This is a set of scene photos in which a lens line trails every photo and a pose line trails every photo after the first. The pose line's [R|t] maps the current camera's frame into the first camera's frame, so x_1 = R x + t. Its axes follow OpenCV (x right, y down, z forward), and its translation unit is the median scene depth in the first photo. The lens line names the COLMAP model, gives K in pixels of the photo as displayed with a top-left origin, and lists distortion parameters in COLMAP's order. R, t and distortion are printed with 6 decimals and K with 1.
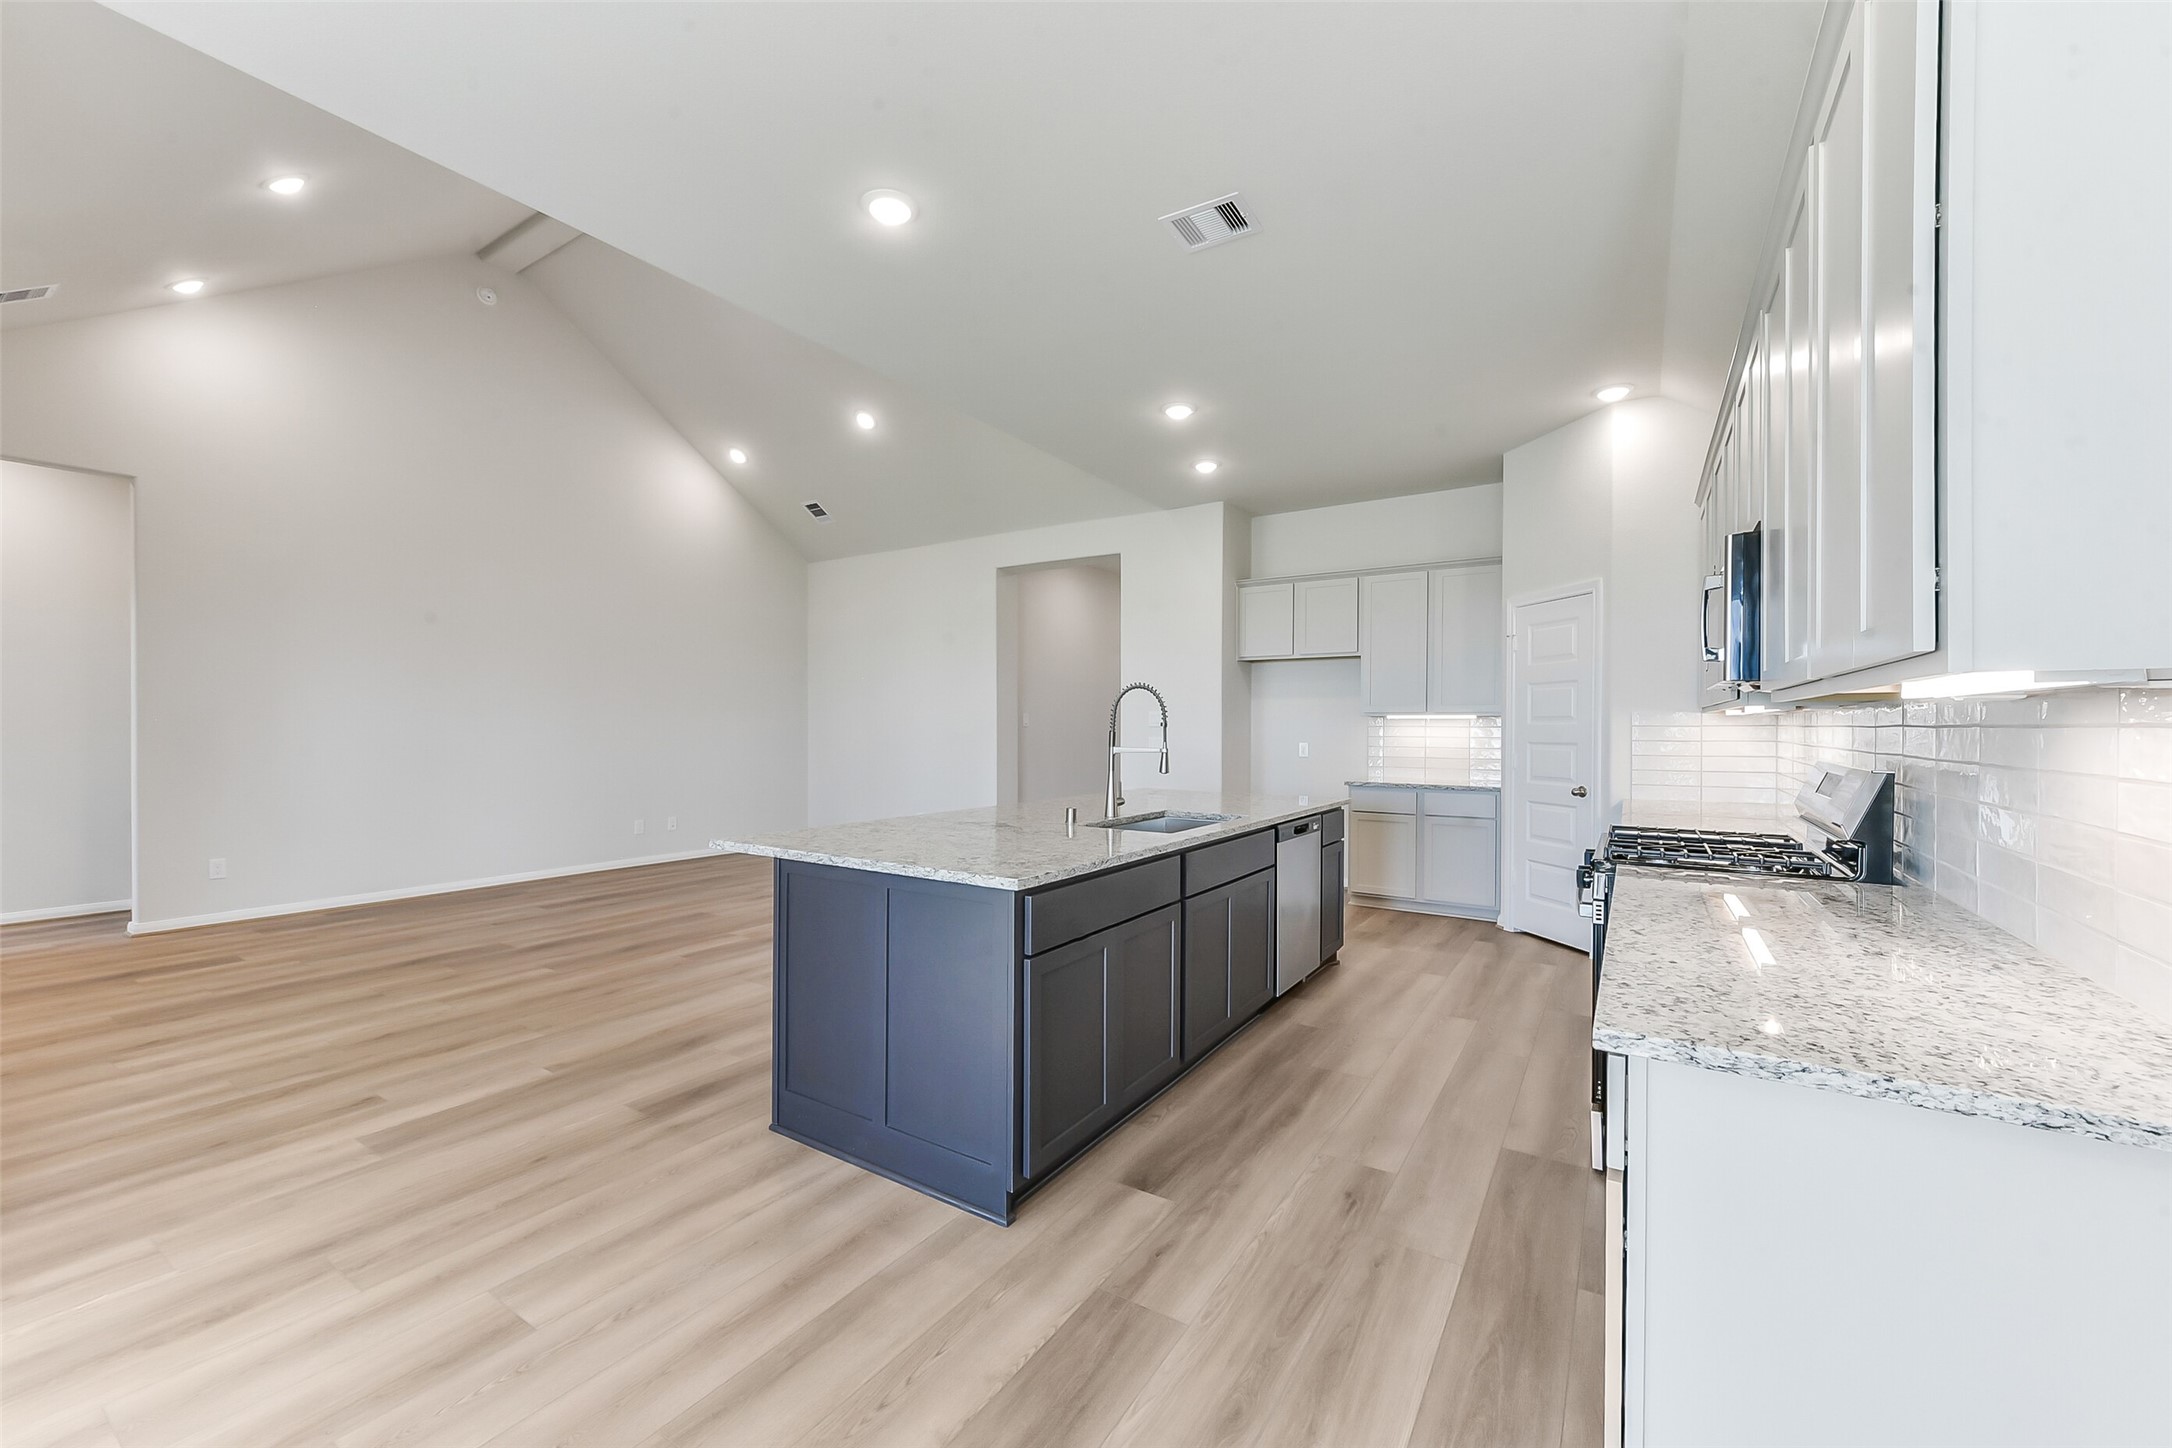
lens RADIAL K [[850.8, 0, 1096.2], [0, 850.8, 732.5], [0, 0, 1]] dist [0.004902, -0.000825]
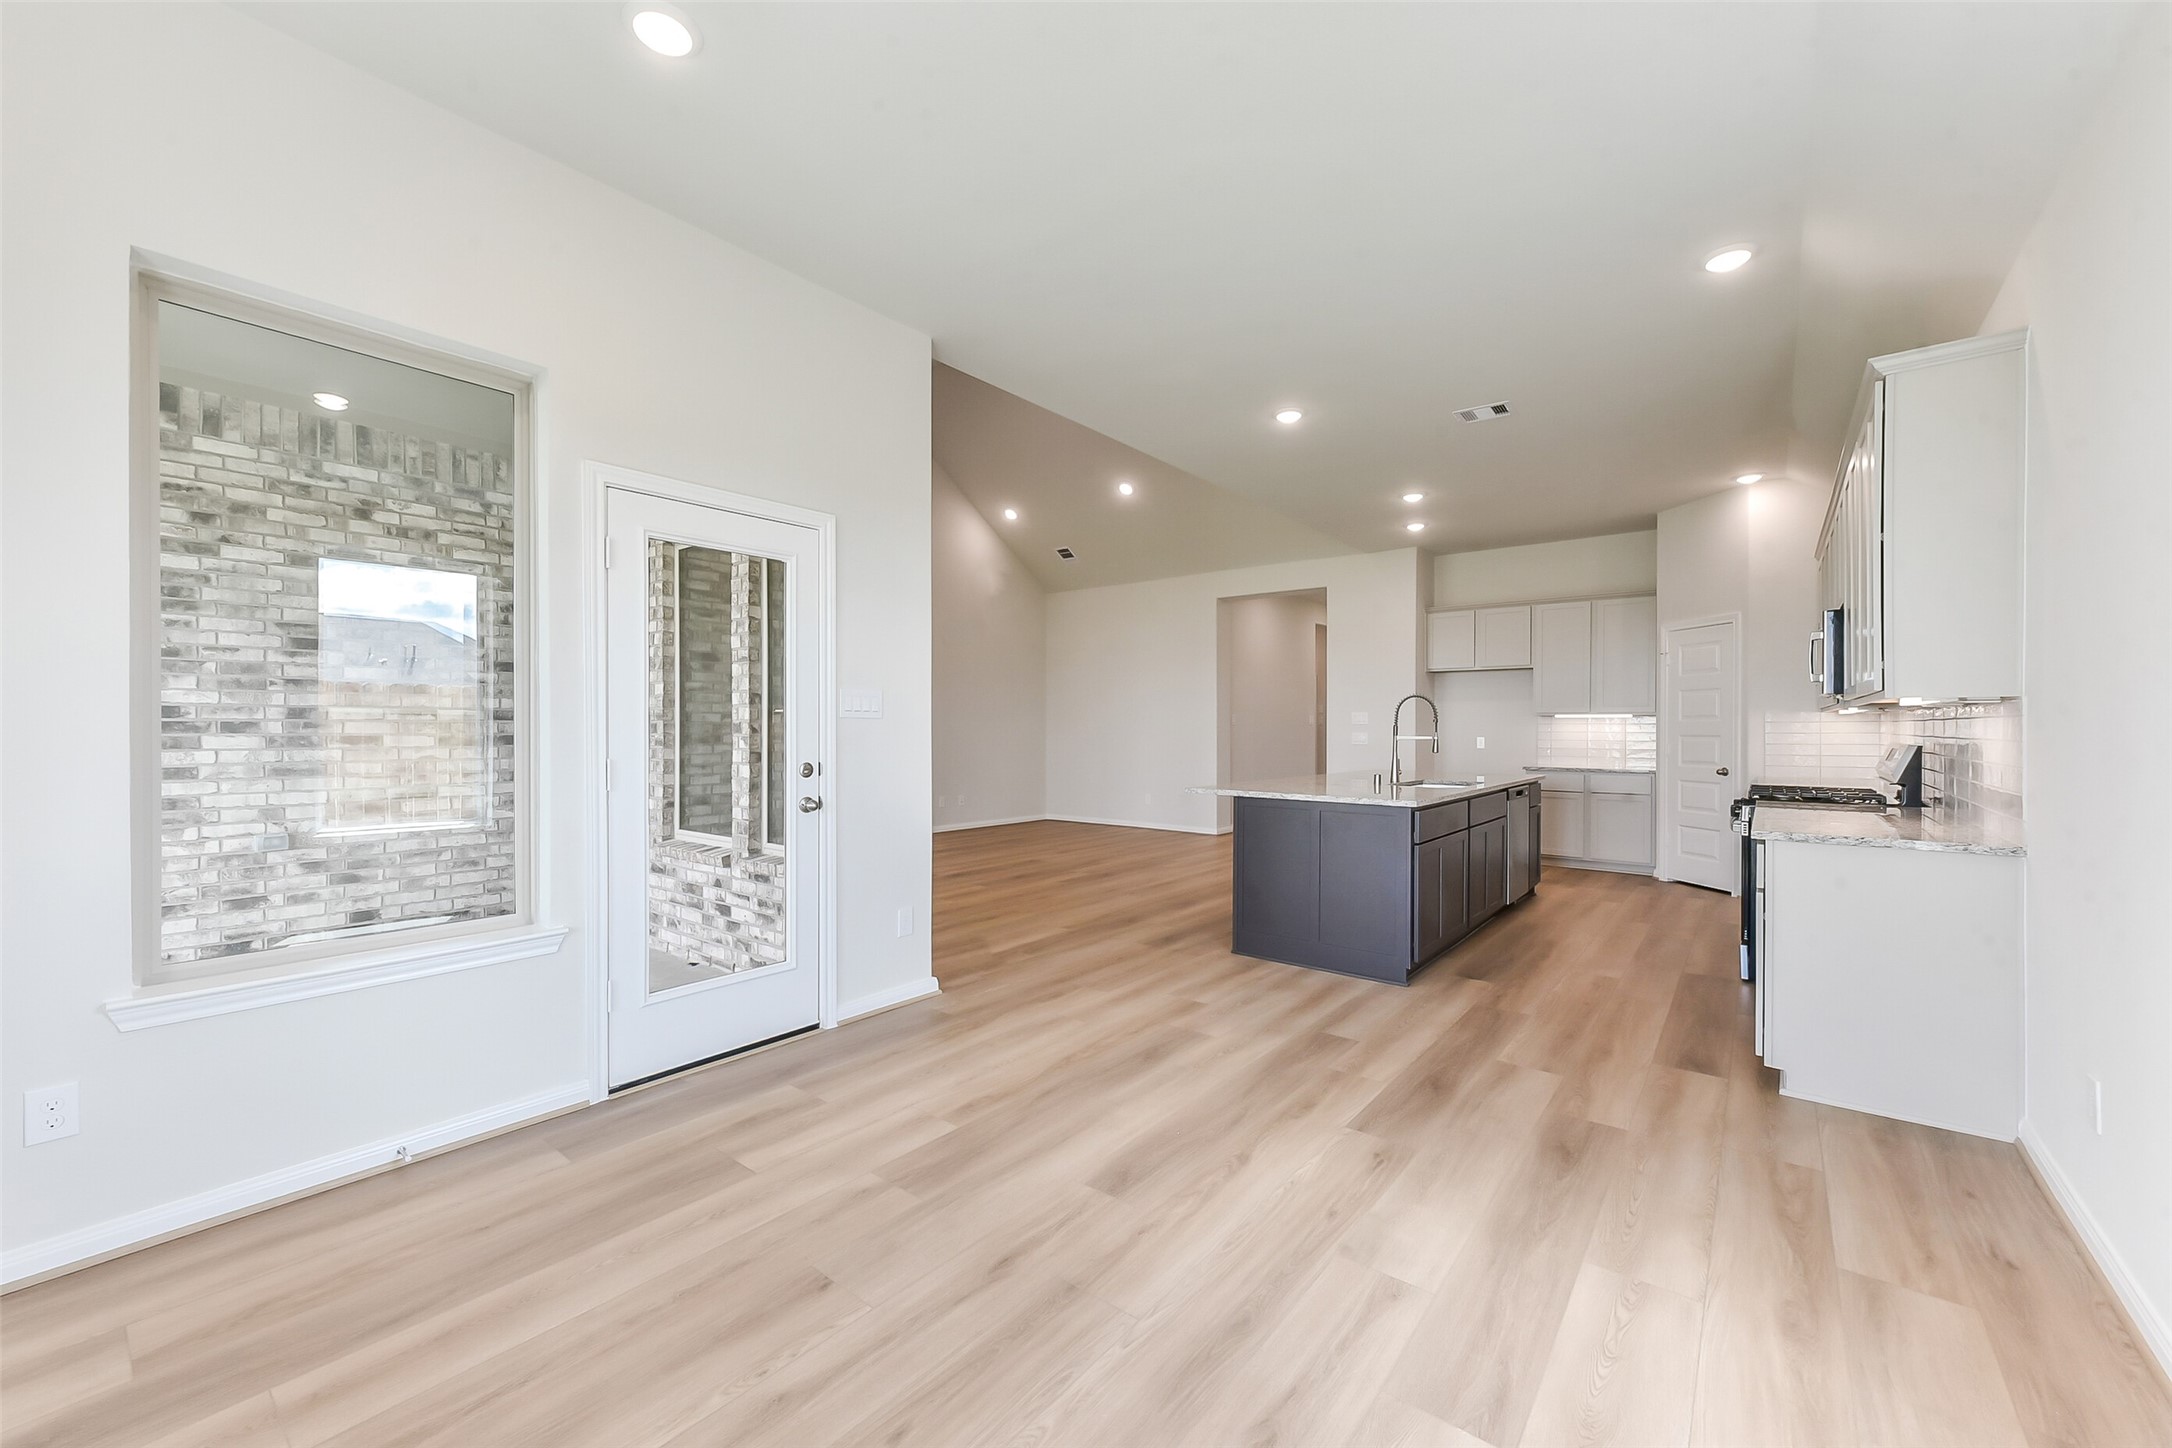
lens RADIAL K [[849.1, 0, 1095.4], [0, 849.1, 728.3], [0, 0, 1]] dist [0.006122, -0.000552]
pose [[0.994555, -0.000344, -0.104215, -0.308295], [-0.000308, 0.999980, -0.006239, 0.011337], [0.104215, 0.006237, 0.994535, -0.488352]]
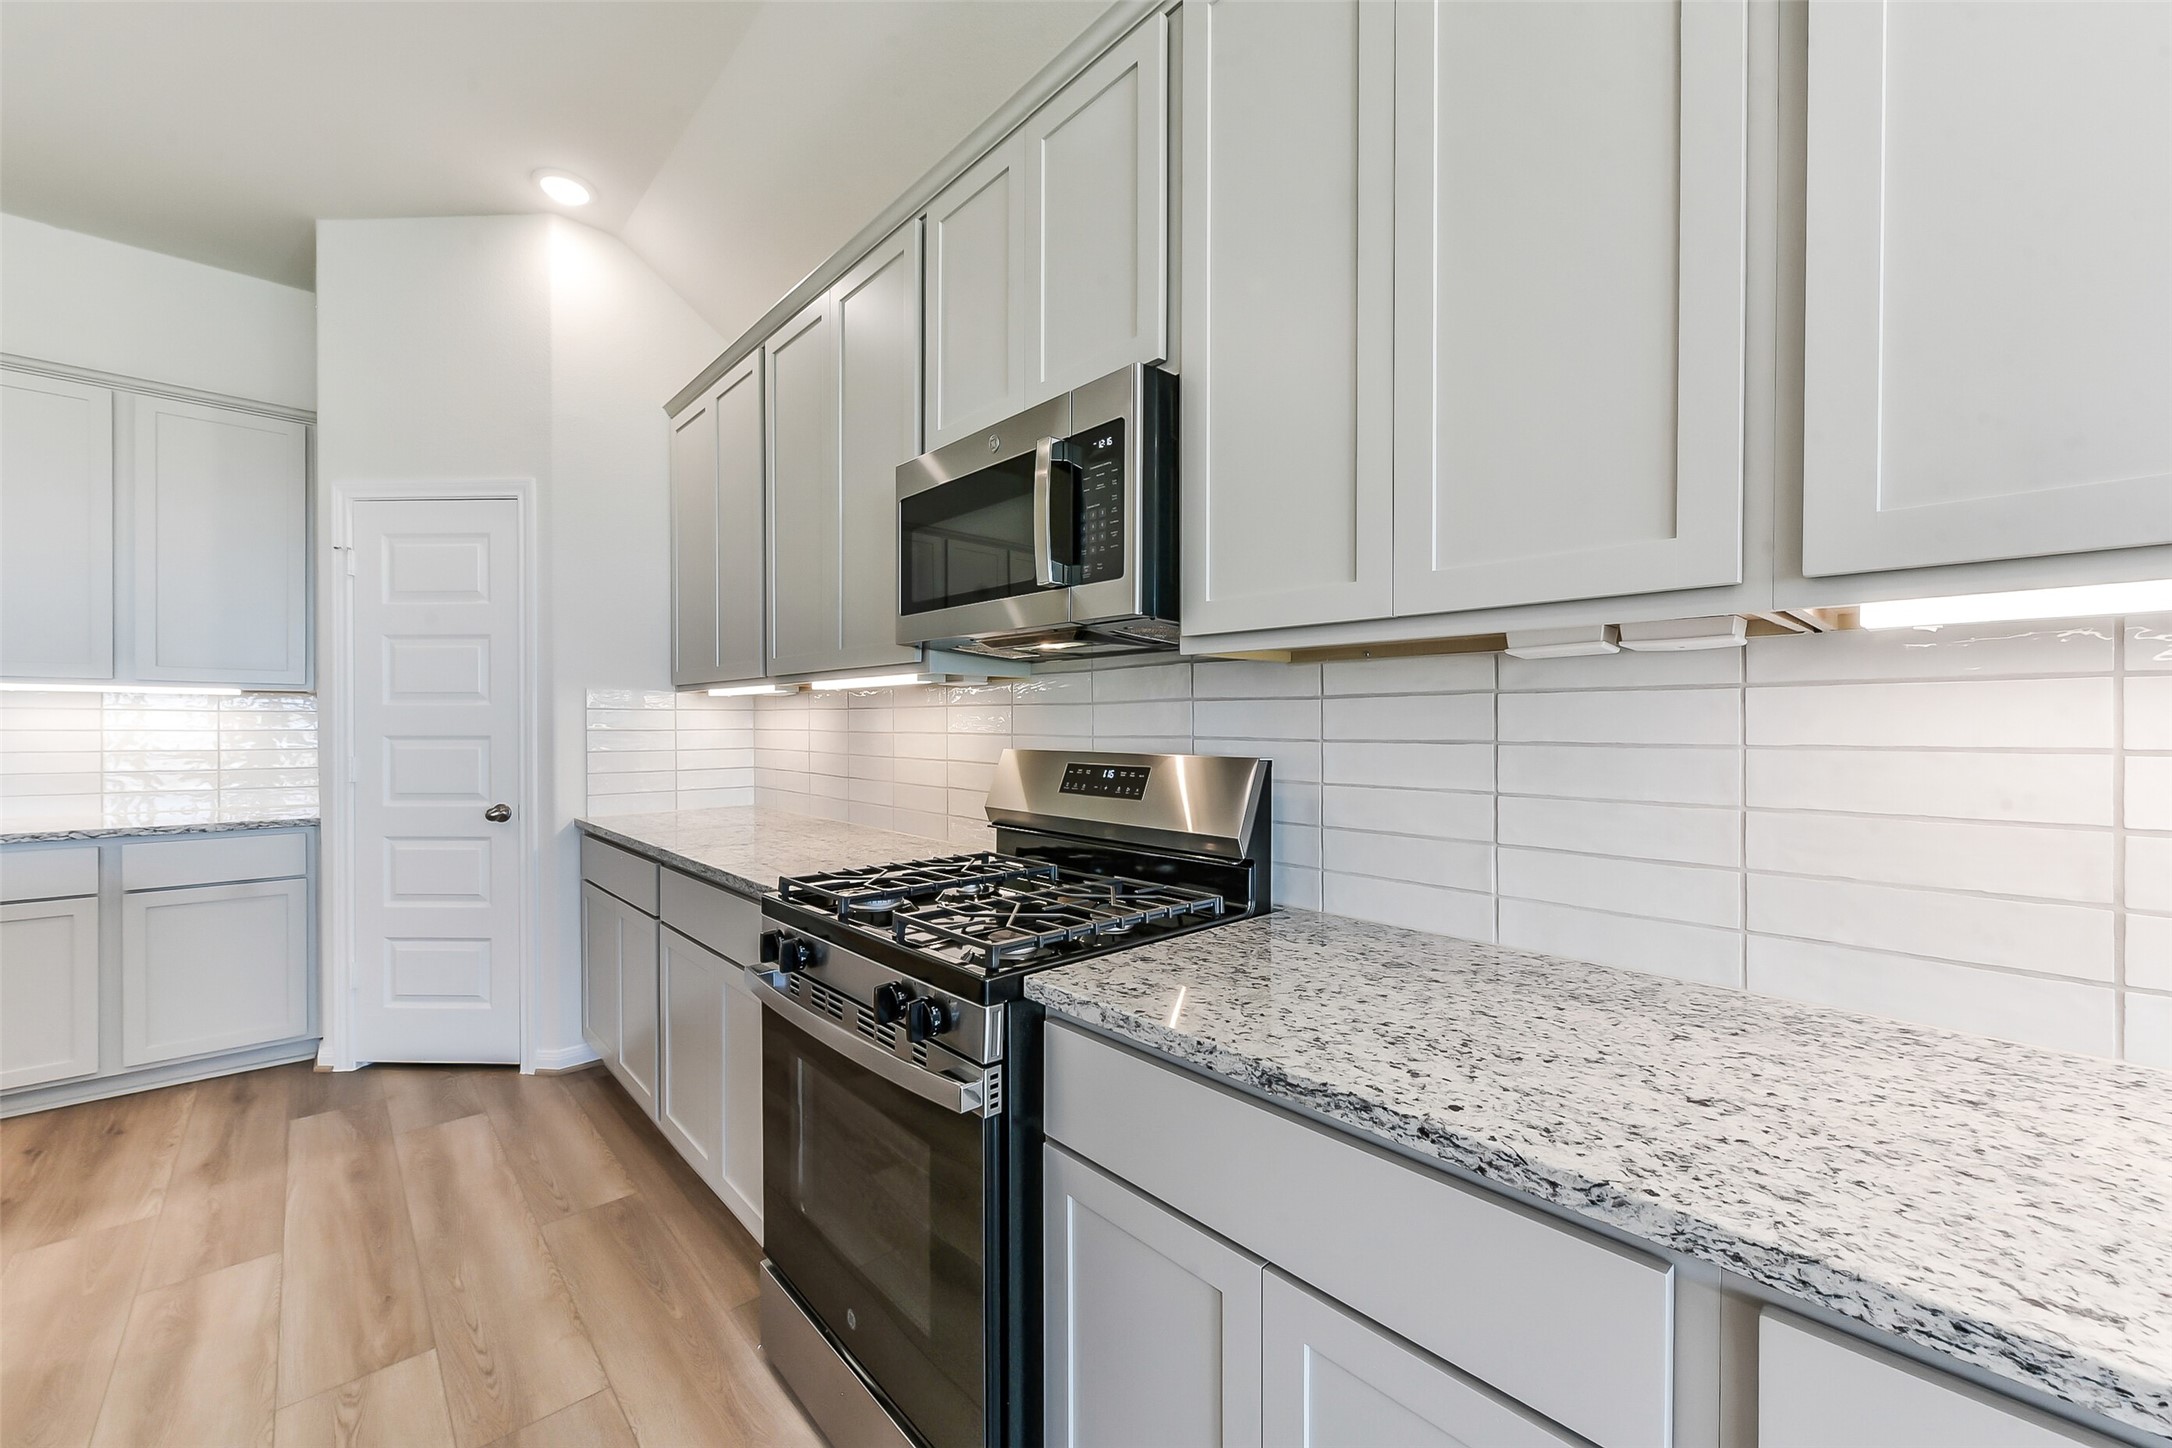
lens RADIAL K [[843.6, 0, 1085.4], [0, 843.6, 733.2], [0, 0, 1]] dist [0.002396, -0.000448]
pose [[0.262402, -0.009543, 0.964911, 0.095480], [0.005289, 0.999950, 0.008451, 0.008734], [-0.964944, 0.002886, 0.262440, 0.485073]]
